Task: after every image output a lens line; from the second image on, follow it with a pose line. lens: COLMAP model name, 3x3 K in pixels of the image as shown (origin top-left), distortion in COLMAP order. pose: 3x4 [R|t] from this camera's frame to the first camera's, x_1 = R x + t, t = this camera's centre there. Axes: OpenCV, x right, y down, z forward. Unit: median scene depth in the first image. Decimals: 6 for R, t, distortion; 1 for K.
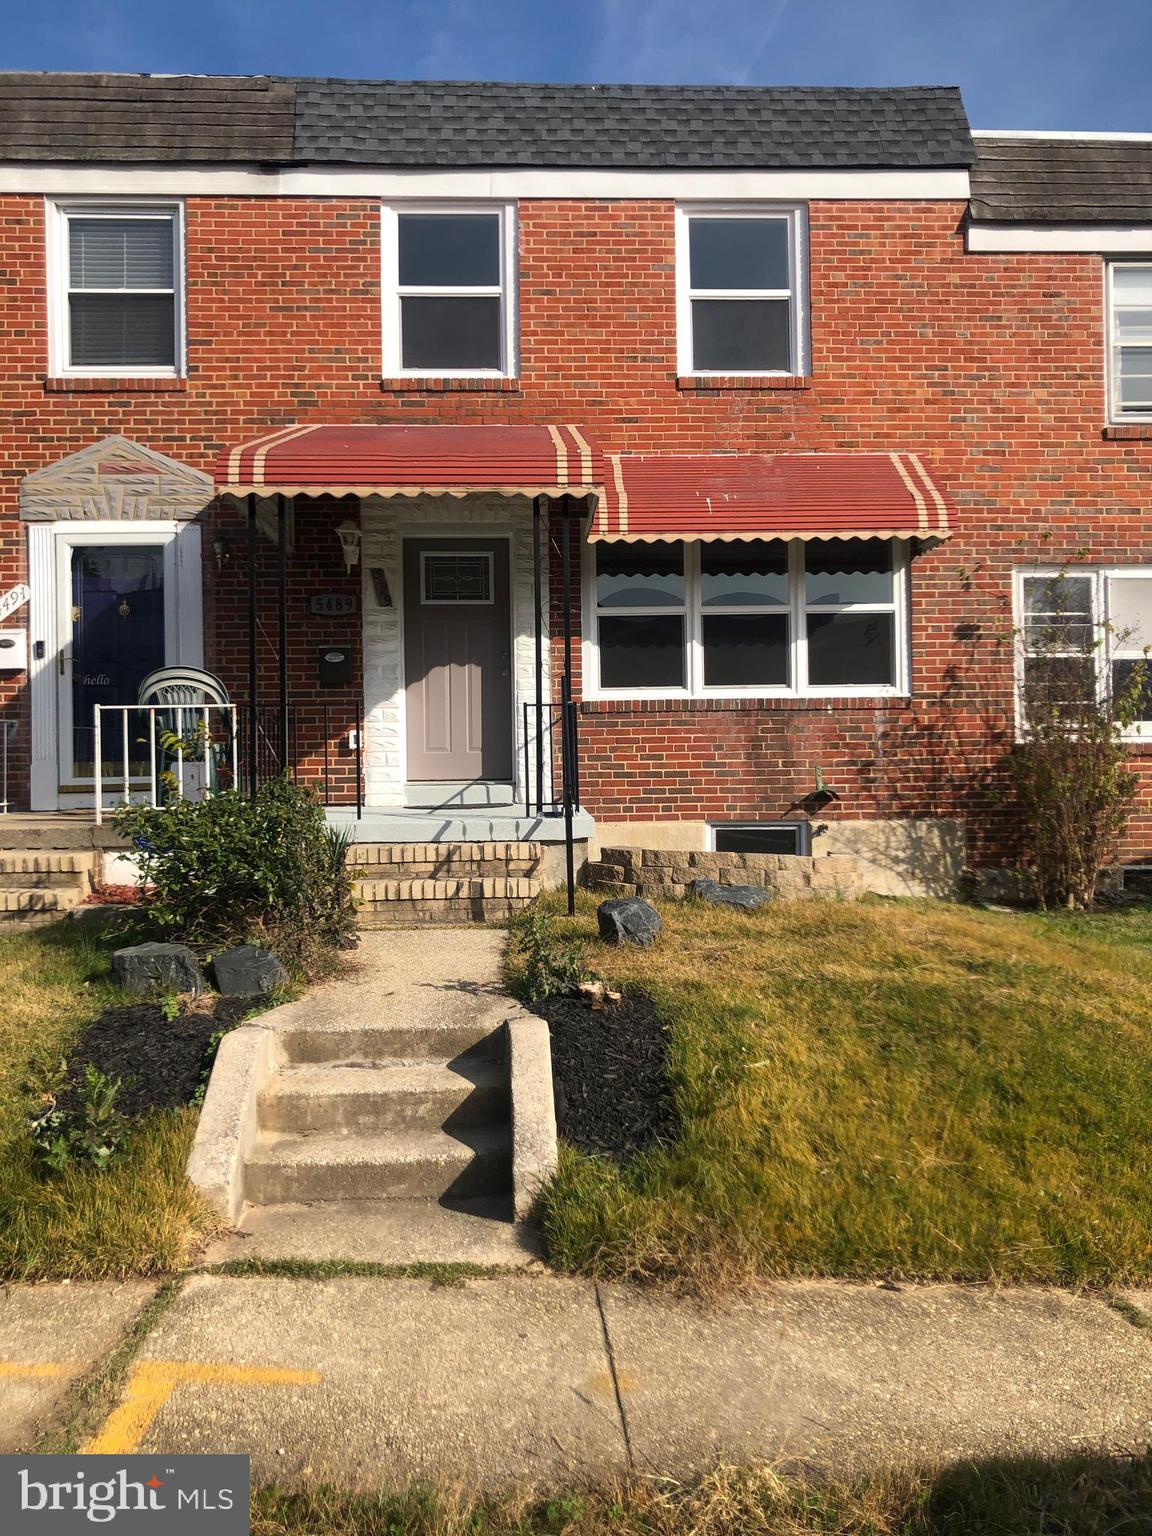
lens RADIAL K [[1271.8, 0, 584.4], [0, 1271.8, 760.9], [0, 0, 1]] dist [0.044638, -0.029817]
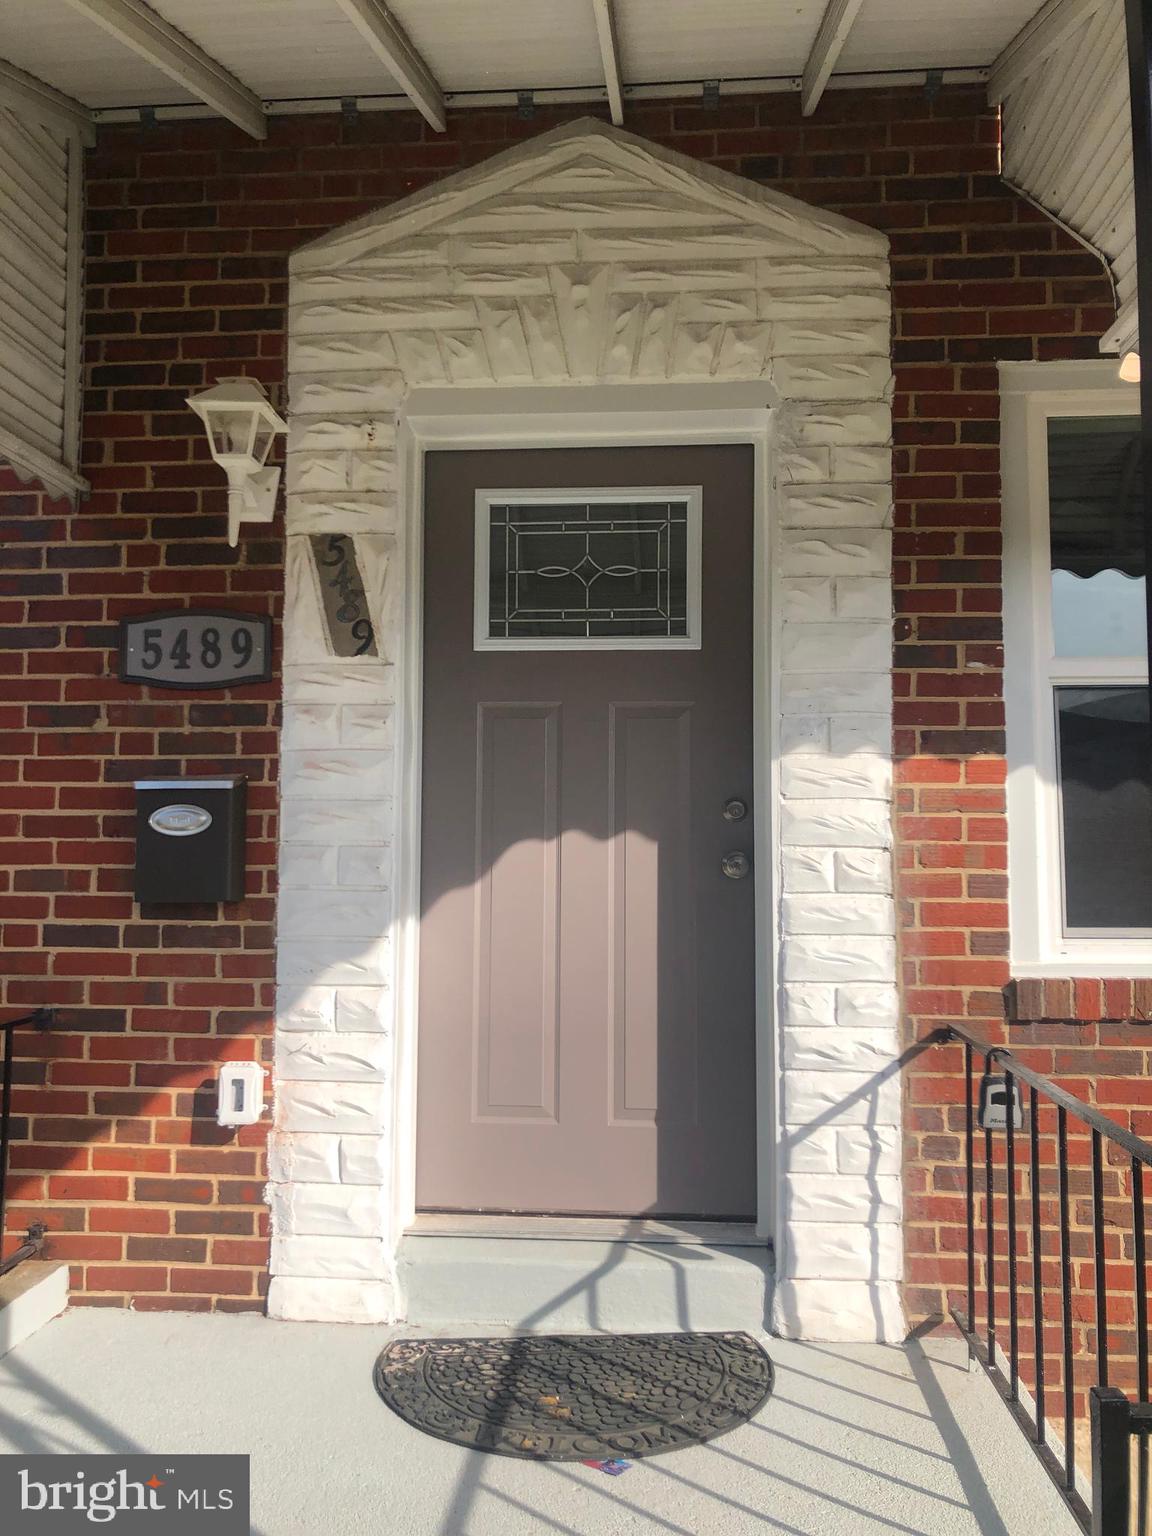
lens RADIAL K [[1271.8, 0, 567.3], [0, 1271.8, 765.7], [0, 0, 1]] dist [0.044638, -0.029817]
pose [[0.991425, 0.011112, -0.130205, -0.063644], [-0.018034, 0.998479, -0.052107, -0.078436], [0.129428, 0.054009, 0.990117, 0.694869]]
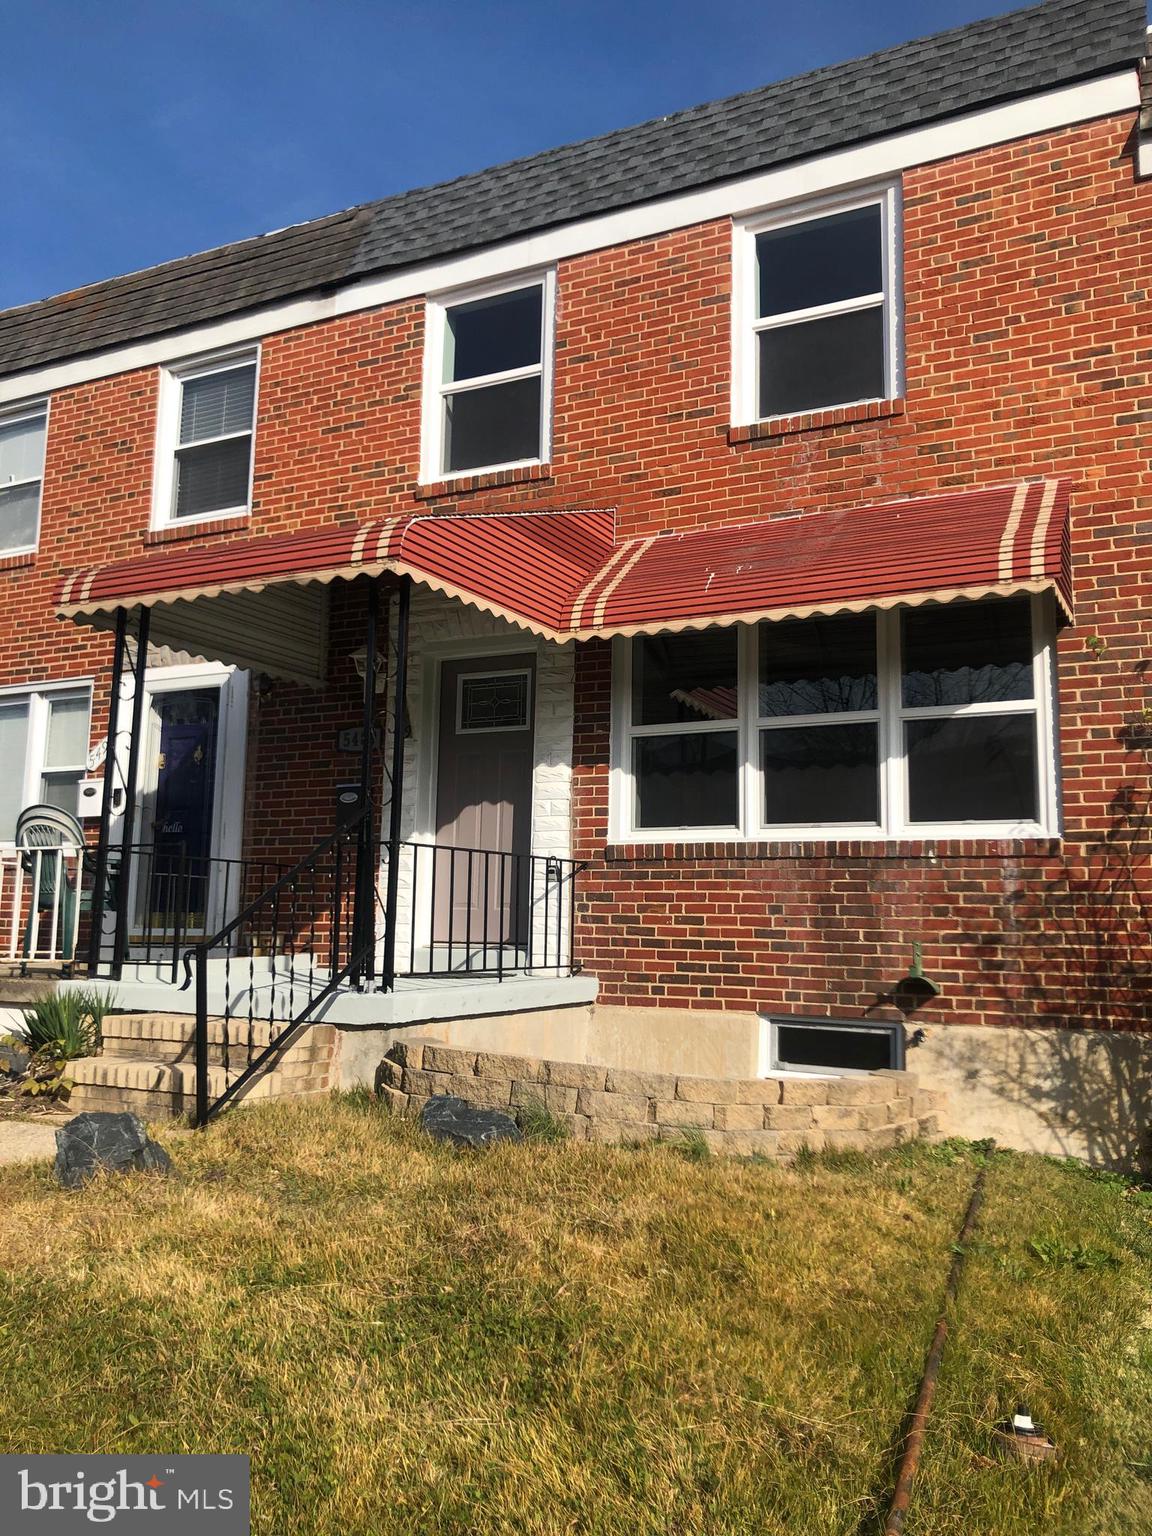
lens RADIAL K [[1271.8, 0, 560.1], [0, 1271.8, 763.0], [0, 0, 1]] dist [0.044638, -0.029817]
pose [[0.866955, -0.036993, -0.497011, 0.362471], [-0.027516, 0.992167, -0.121847, -0.001721], [0.497626, 0.119312, 0.859147, 0.306268]]
